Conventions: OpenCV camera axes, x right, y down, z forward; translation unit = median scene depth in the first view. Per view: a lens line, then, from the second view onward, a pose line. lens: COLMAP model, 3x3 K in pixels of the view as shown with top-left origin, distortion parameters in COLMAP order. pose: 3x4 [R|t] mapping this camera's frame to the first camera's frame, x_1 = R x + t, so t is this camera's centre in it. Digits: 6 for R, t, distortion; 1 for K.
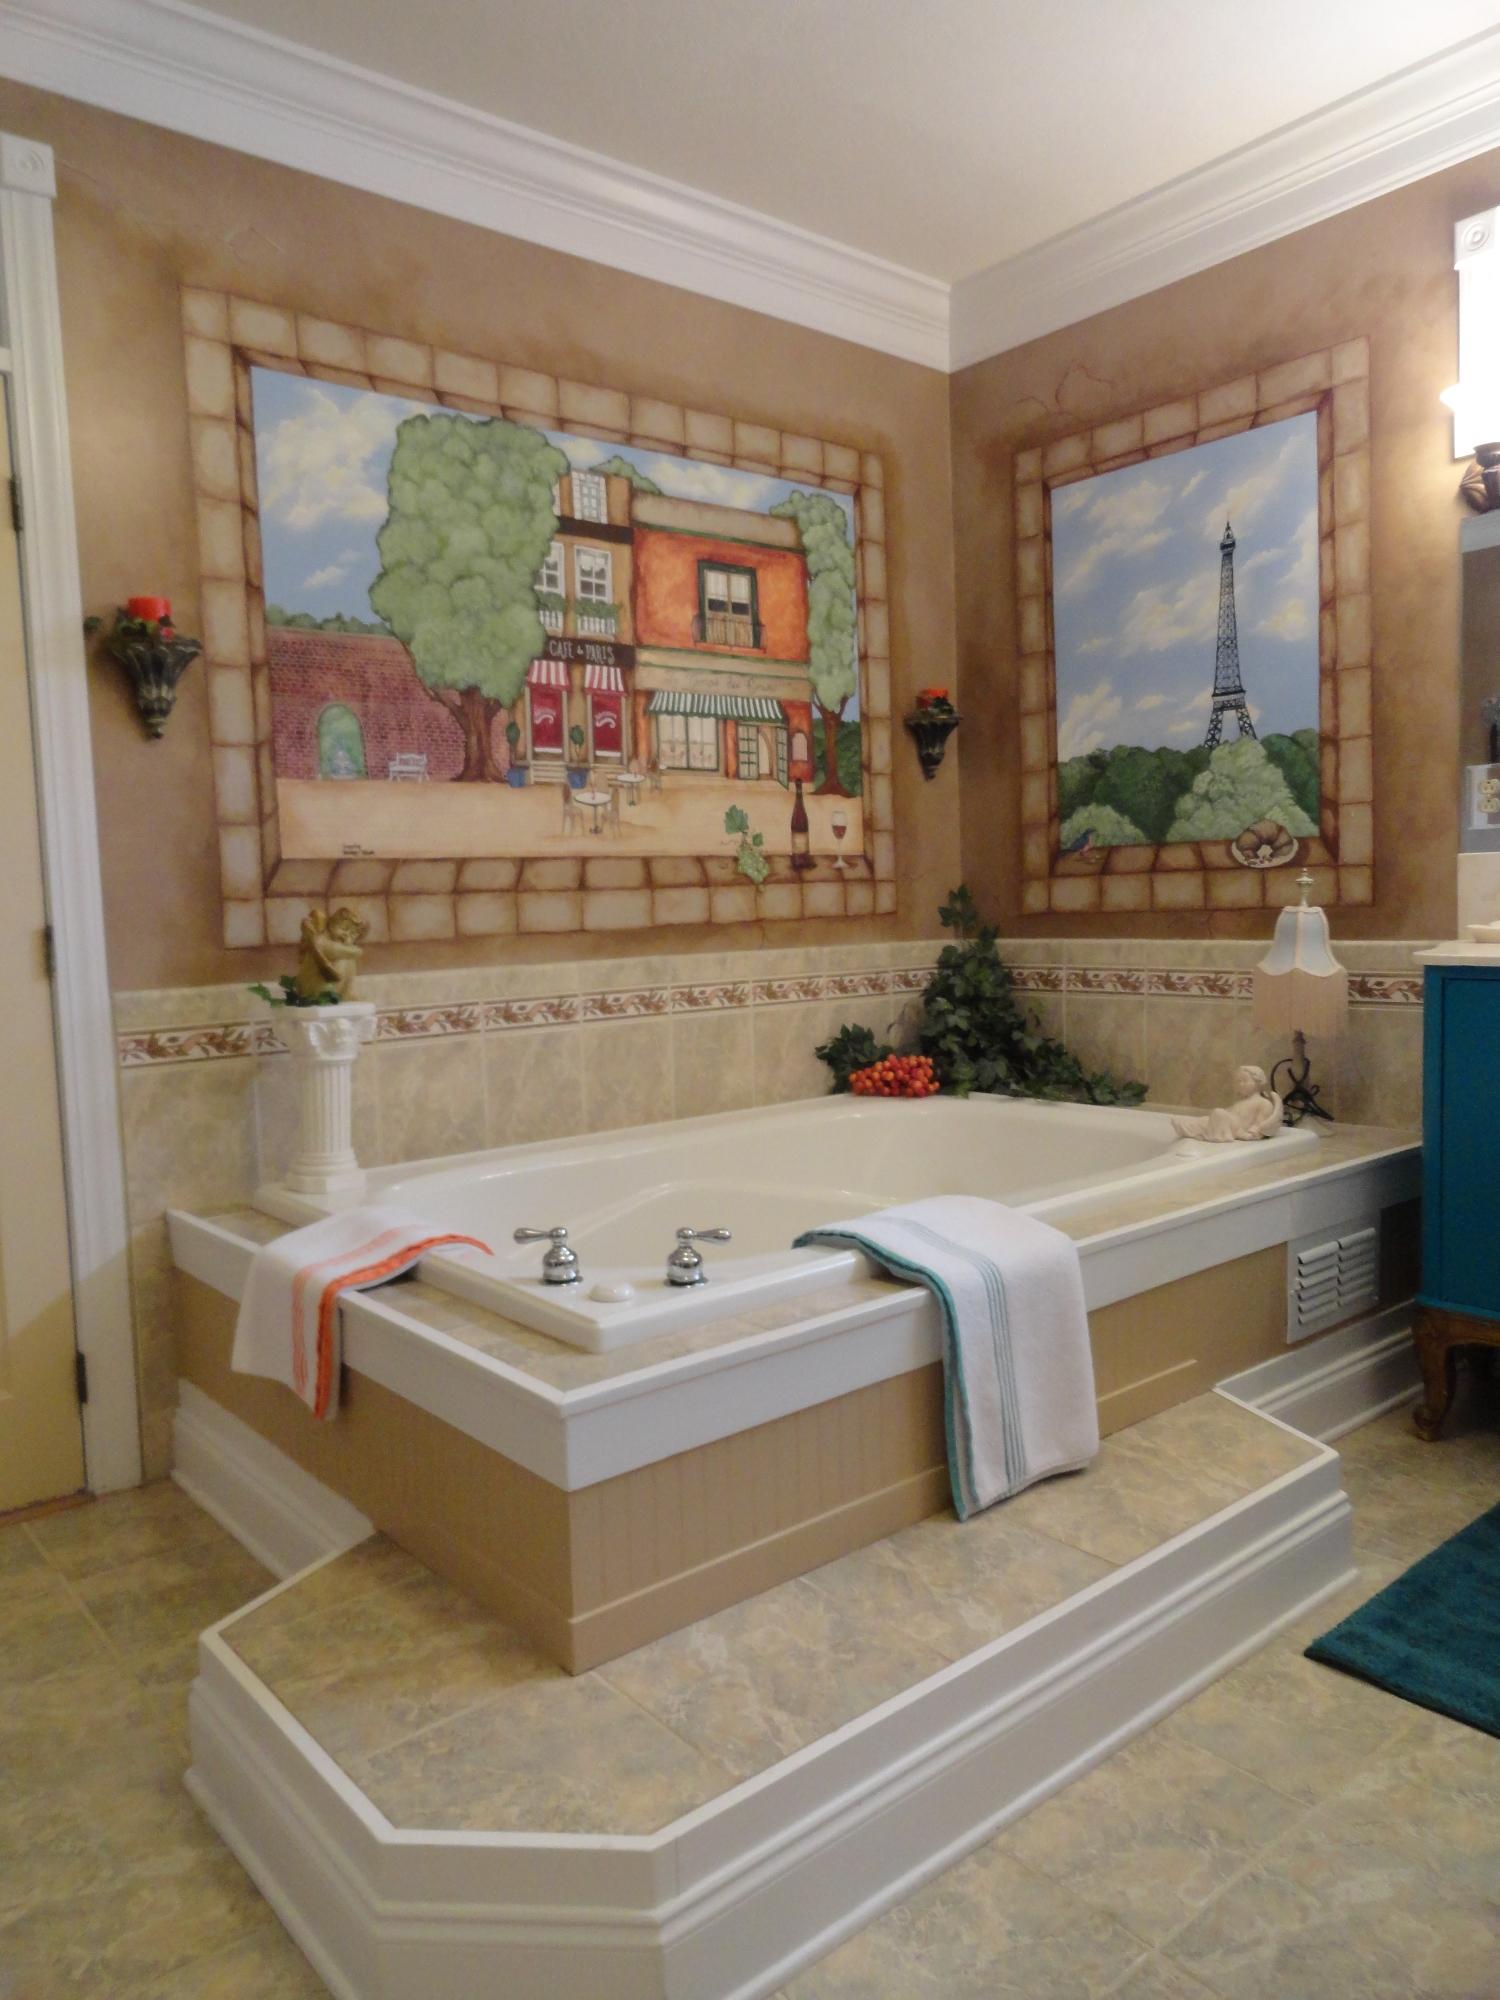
lens RADIAL K [[1371.7, 0, 742.0], [0, 1371.7, 1000.1], [0, 0, 1]] dist [-0.002543, 0.012523]
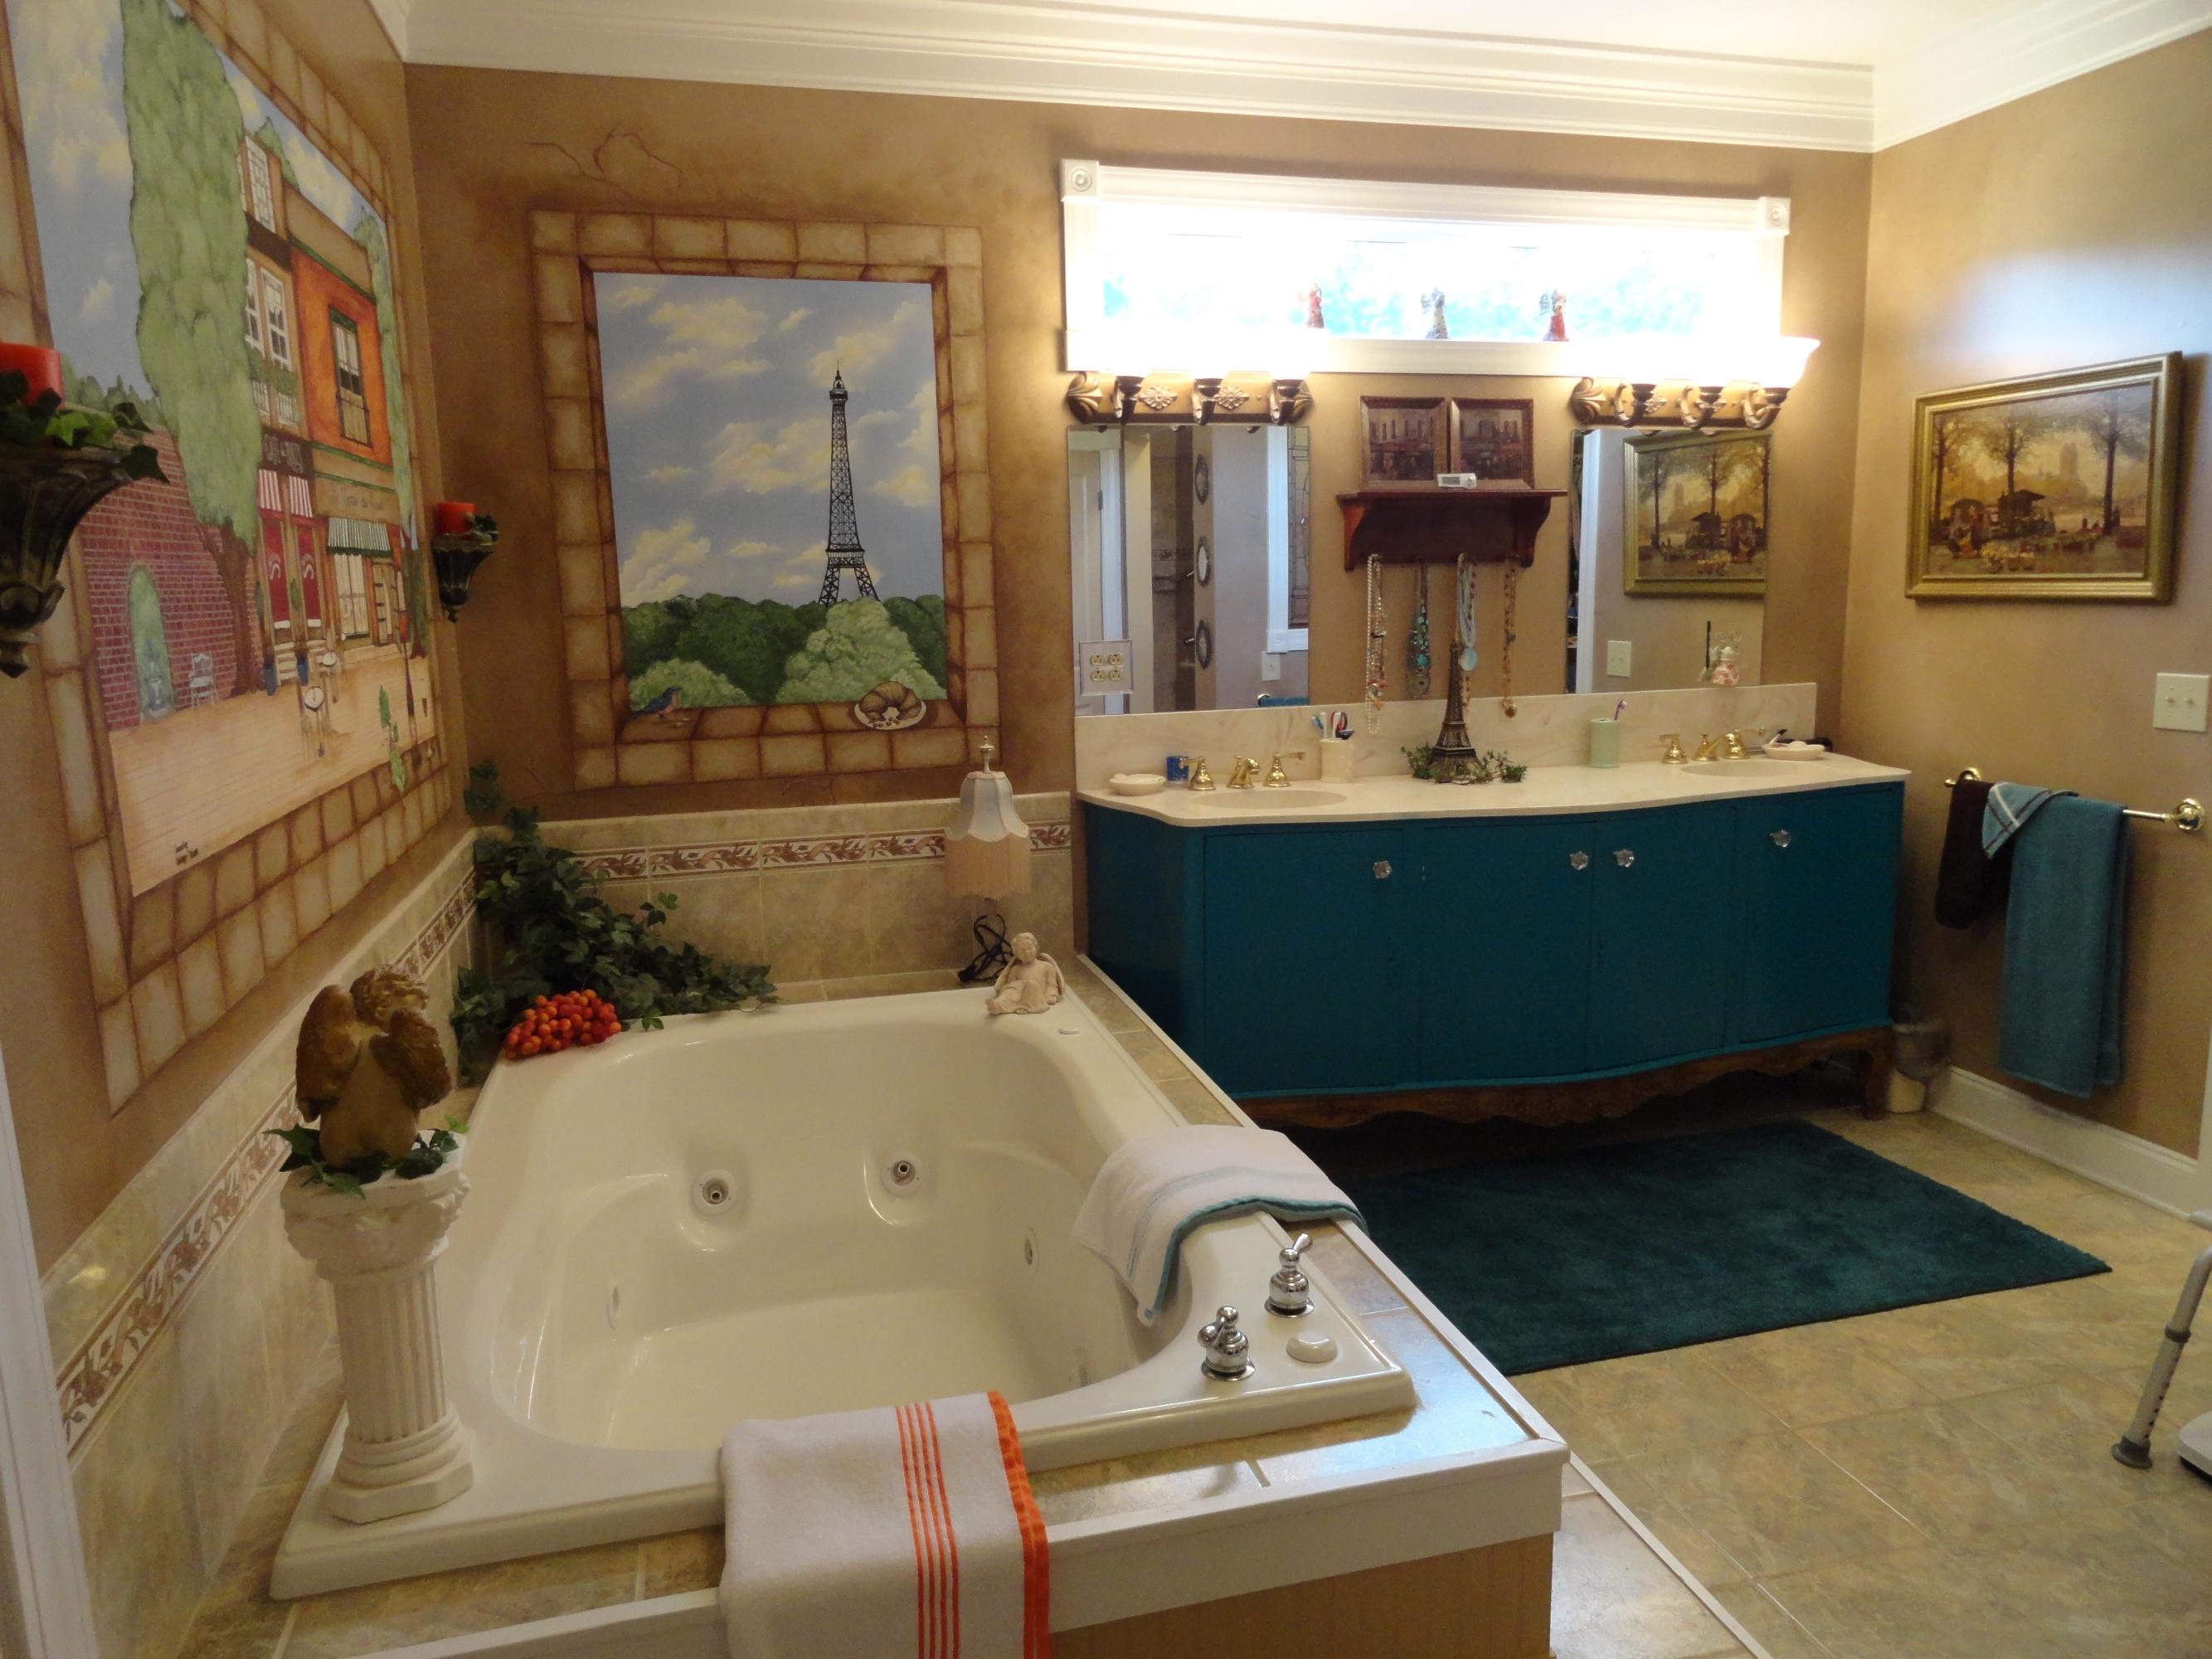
lens RADIAL K [[1517.2, 0, 1104.8], [0, 1517.2, 825.0], [0, 0, 1]] dist [-0.002543, 0.012523]
pose [[0.418897, -0.127660, 0.899015, -0.540315], [0.076232, 0.991517, 0.105275, -0.128236], [-0.904828, 0.024435, 0.425075, 0.379250]]
